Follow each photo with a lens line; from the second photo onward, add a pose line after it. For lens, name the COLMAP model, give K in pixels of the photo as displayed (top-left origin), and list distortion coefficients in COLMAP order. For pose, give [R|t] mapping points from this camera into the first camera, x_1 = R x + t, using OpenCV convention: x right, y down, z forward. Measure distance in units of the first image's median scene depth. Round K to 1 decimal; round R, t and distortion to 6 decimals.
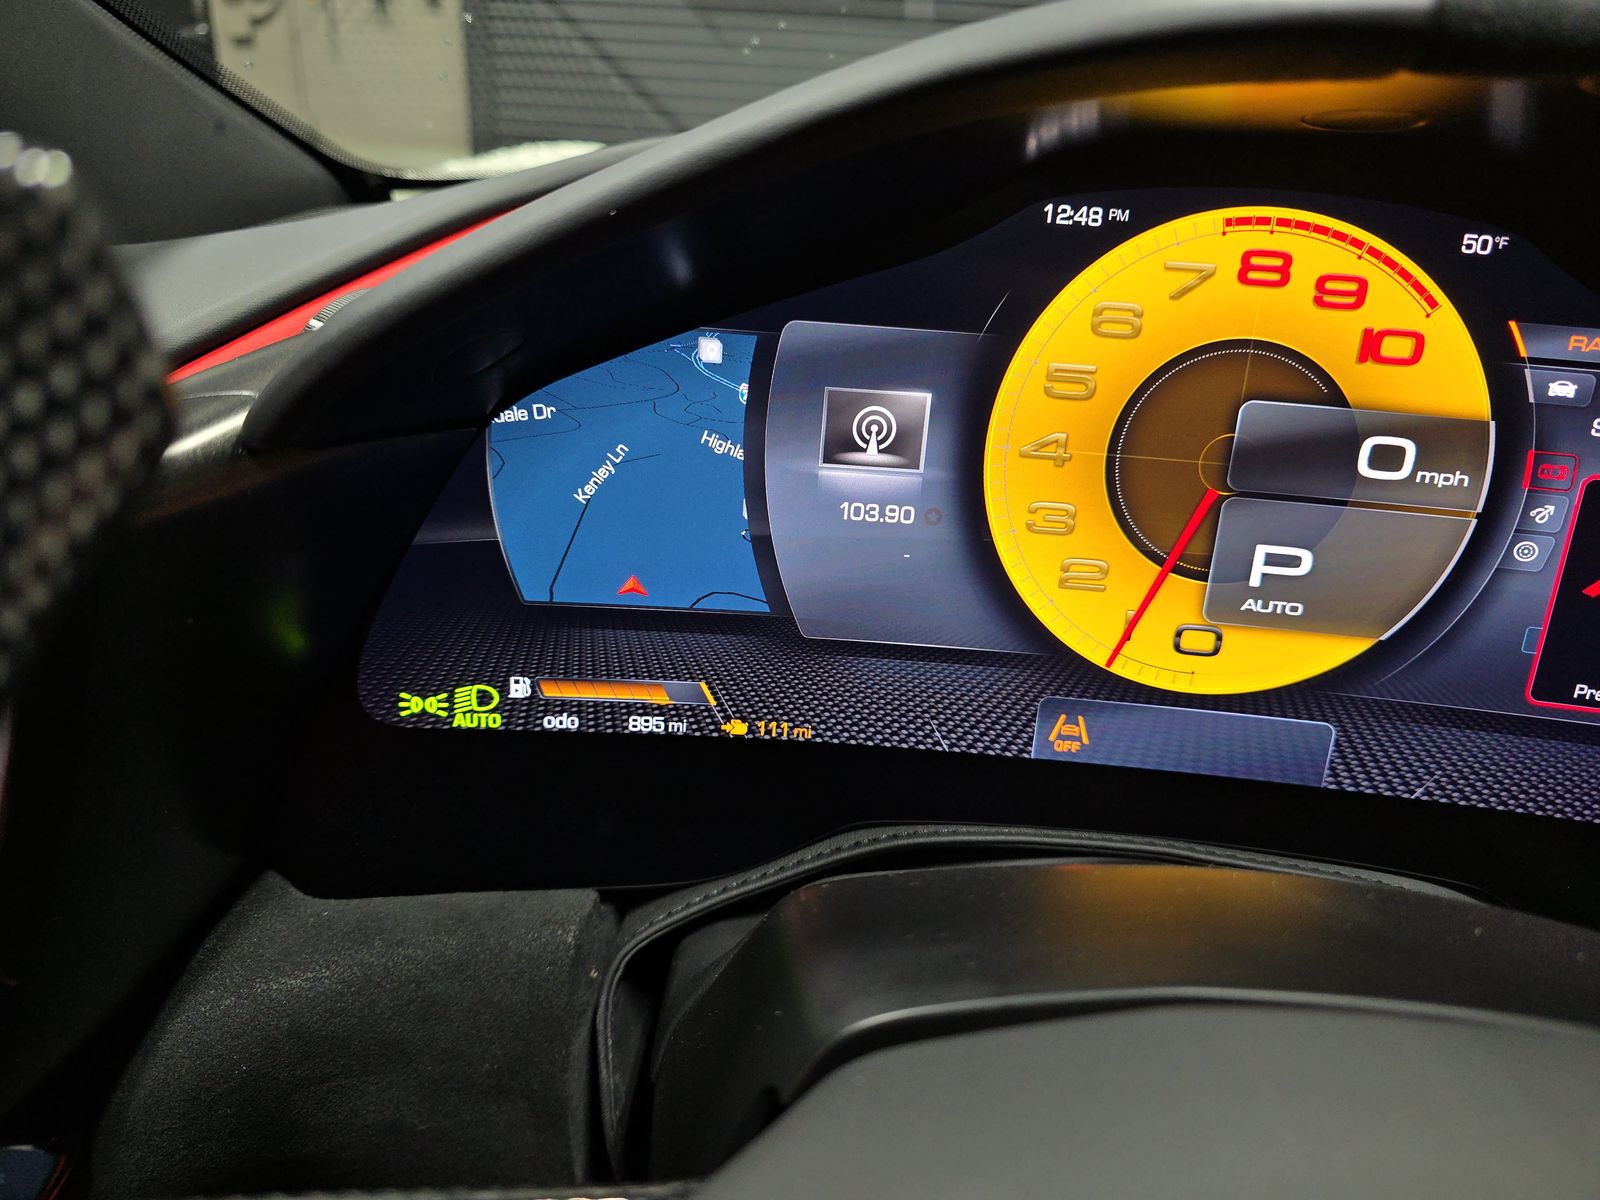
lens RADIAL K [[1079.2, 0, 794.4], [0, 1079.2, 593.3], [0, 0, 1]] dist [0.017895, -0.026847]
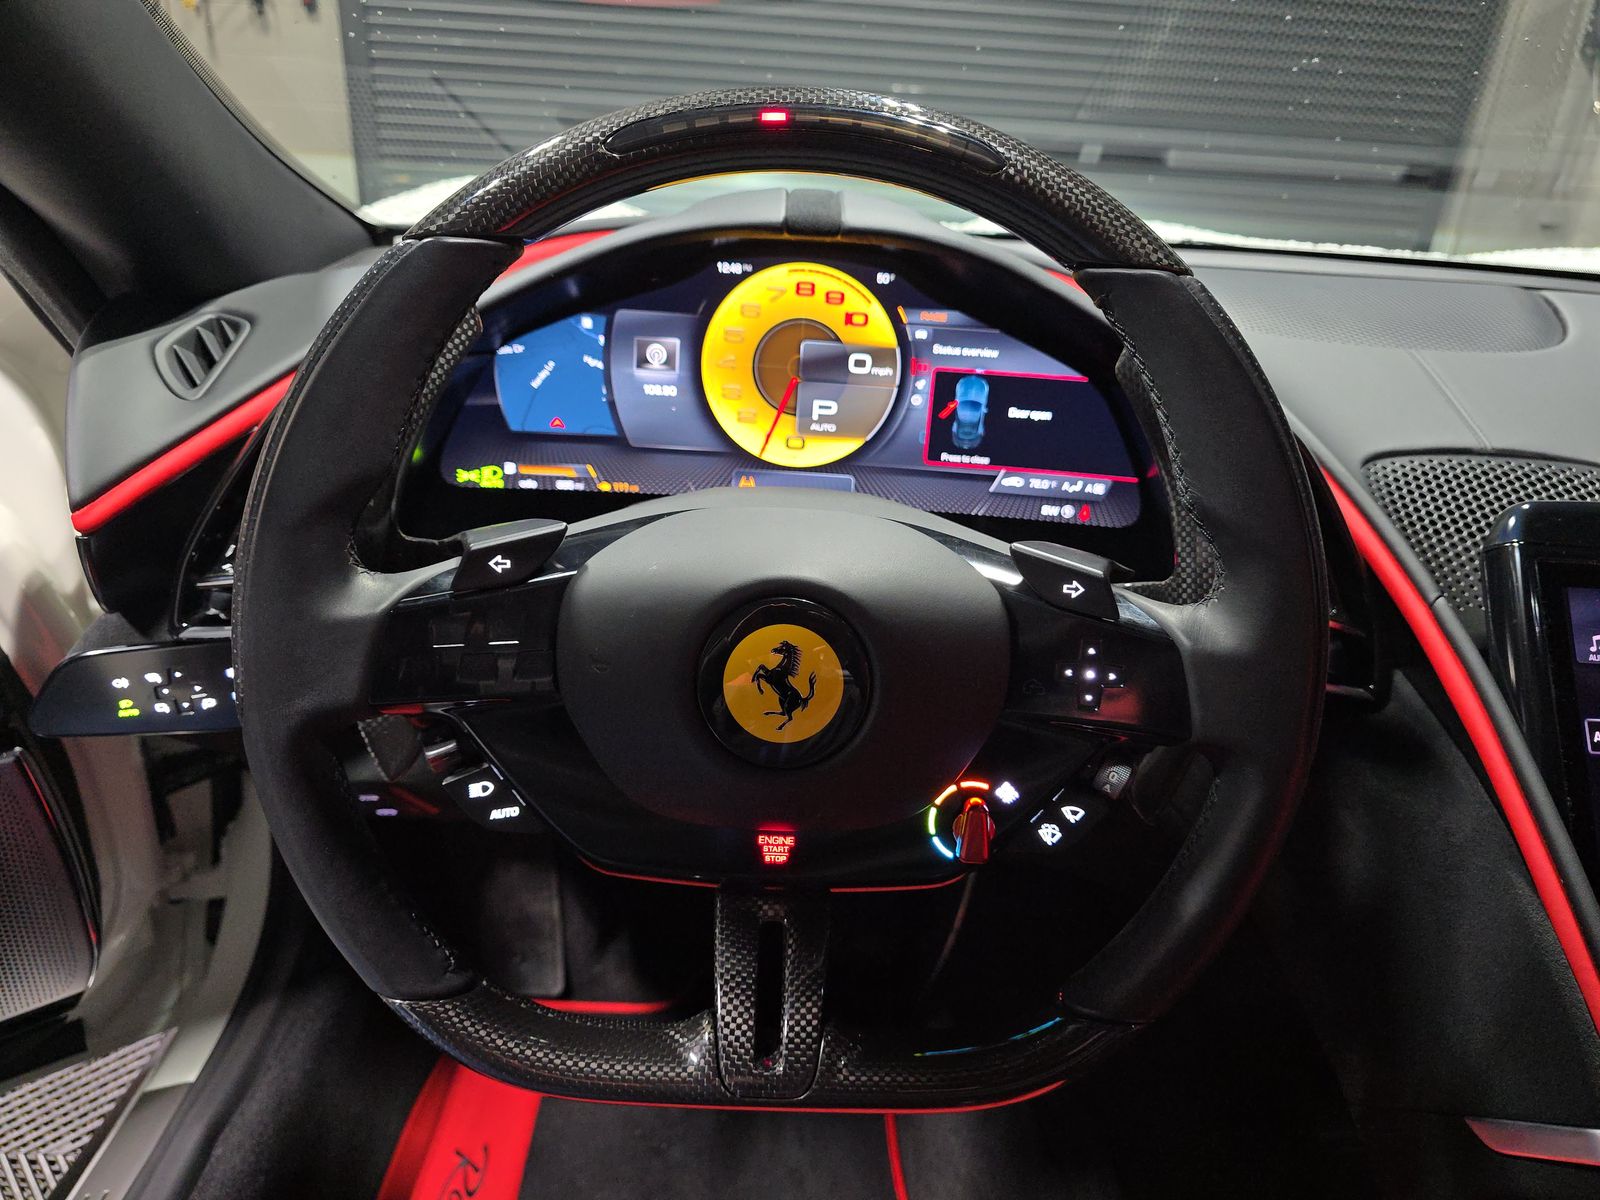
lens RADIAL K [[1079.2, 0, 793.1], [0, 1079.2, 603.7], [0, 0, 1]] dist [0.017895, -0.026847]
pose [[0.994934, -0.033245, 0.094878, 0.131083], [0.032360, 0.999417, 0.010852, 0.393335], [-0.095184, -0.007726, 0.995430, -1.464083]]
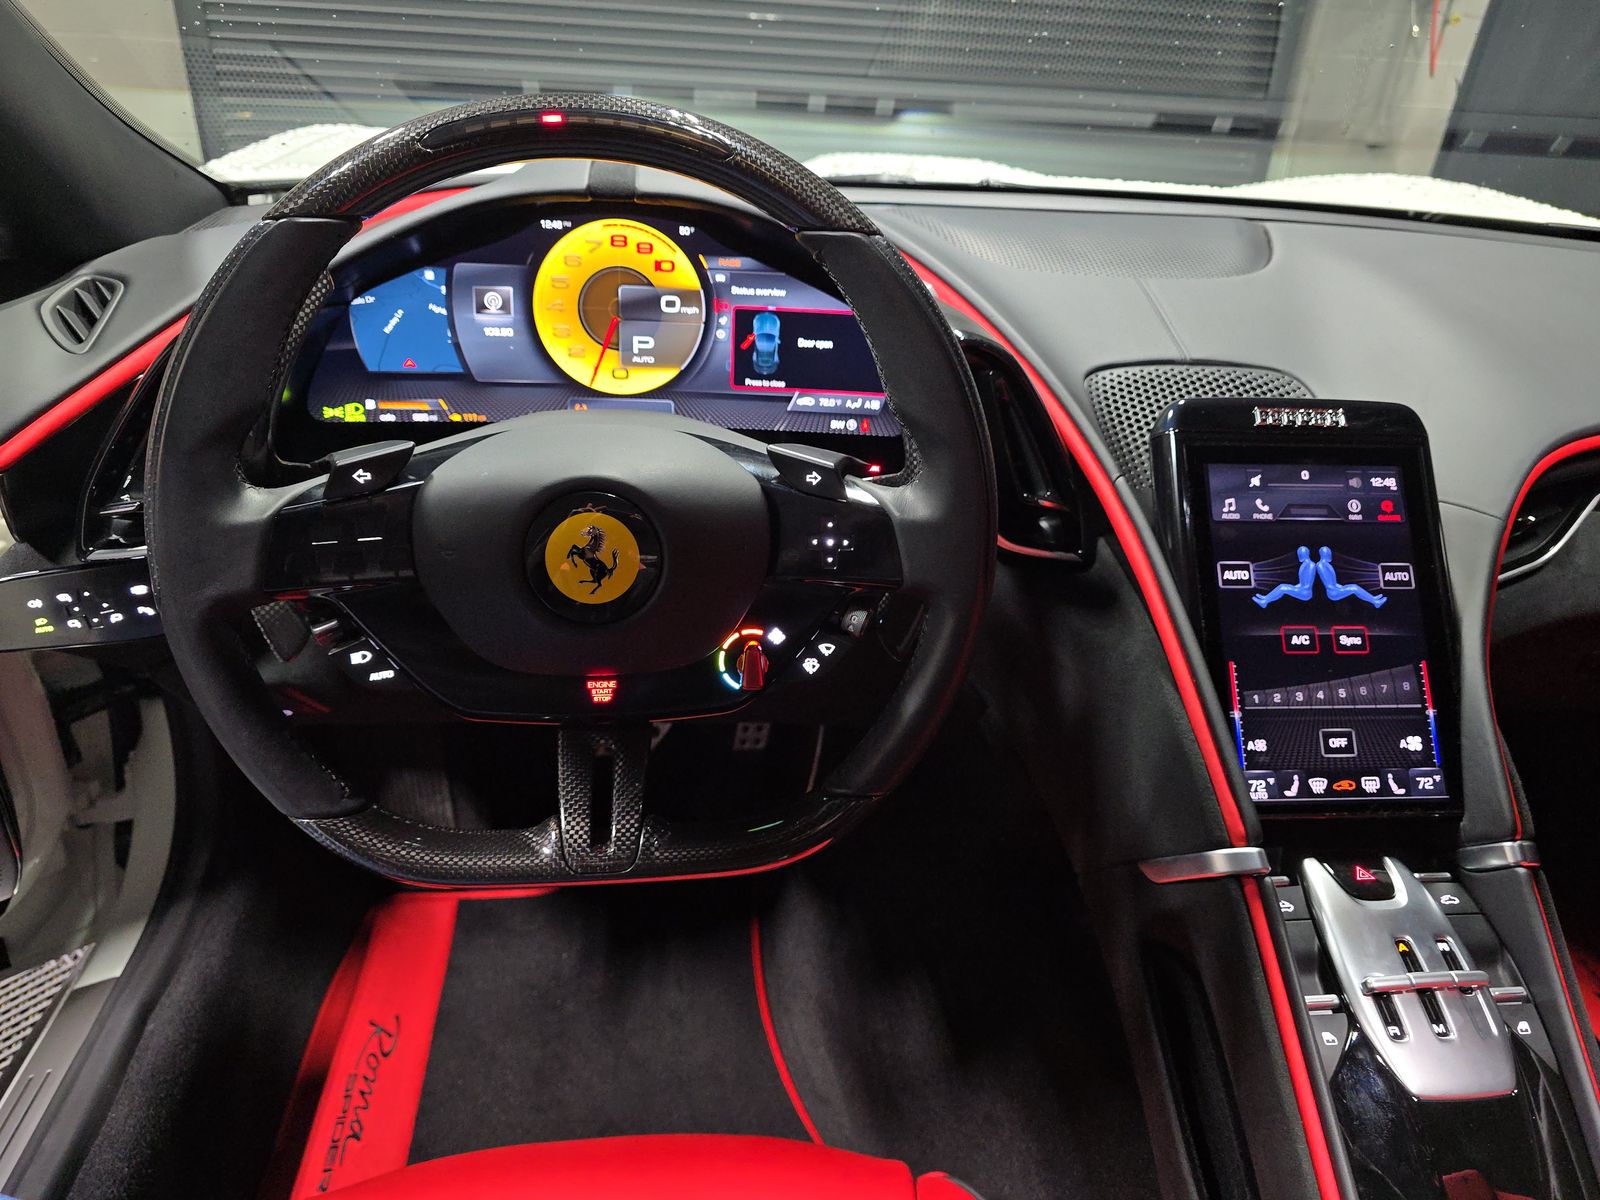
lens RADIAL K [[1079.2, 0, 801.2], [0, 1079.2, 603.8], [0, 0, 1]] dist [0.017895, -0.026847]
pose [[0.976911, -0.094253, 0.191730, 0.244970], [0.080840, 0.993777, 0.076636, 0.484843], [-0.197760, -0.059367, 0.978451, -1.984958]]
